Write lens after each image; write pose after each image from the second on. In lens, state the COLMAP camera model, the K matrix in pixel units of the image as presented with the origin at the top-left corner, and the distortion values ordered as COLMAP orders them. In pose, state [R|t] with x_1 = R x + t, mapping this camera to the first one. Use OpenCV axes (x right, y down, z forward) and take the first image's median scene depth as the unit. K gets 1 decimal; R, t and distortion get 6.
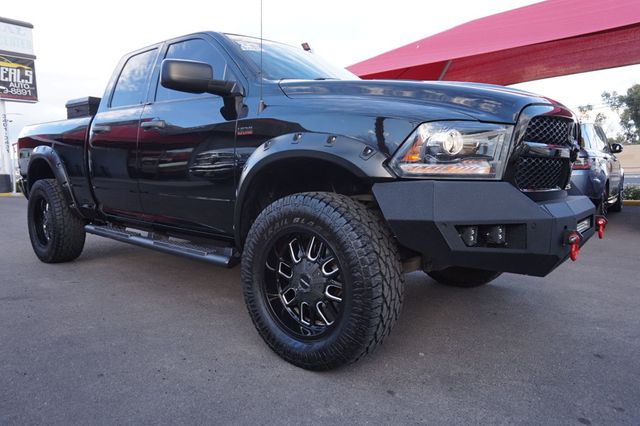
lens RADIAL K [[457.3, 0, 319.3], [0, 457.3, 217.3], [0, 0, 1]] dist [-0.000325, 0.000431]
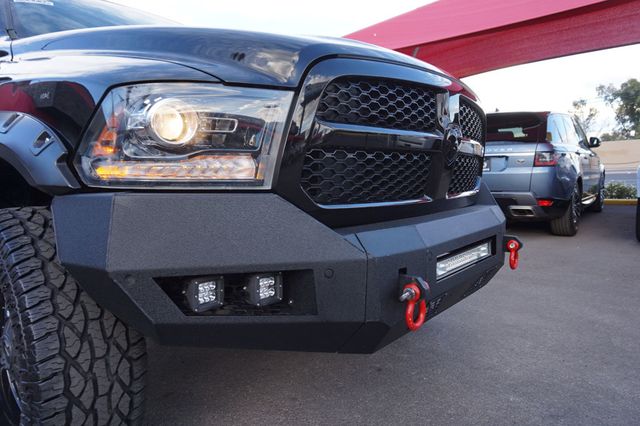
lens RADIAL K [[434.6, 0, 320.0], [0, 434.6, 213.0], [0, 0, 1]] dist [-0.001598, 0.000062]
pose [[0.999690, -0.000066, -0.024904, 0.364259], [0.000178, 0.999990, 0.004509, -0.043667], [0.024904, -0.004512, 0.999680, 0.366167]]
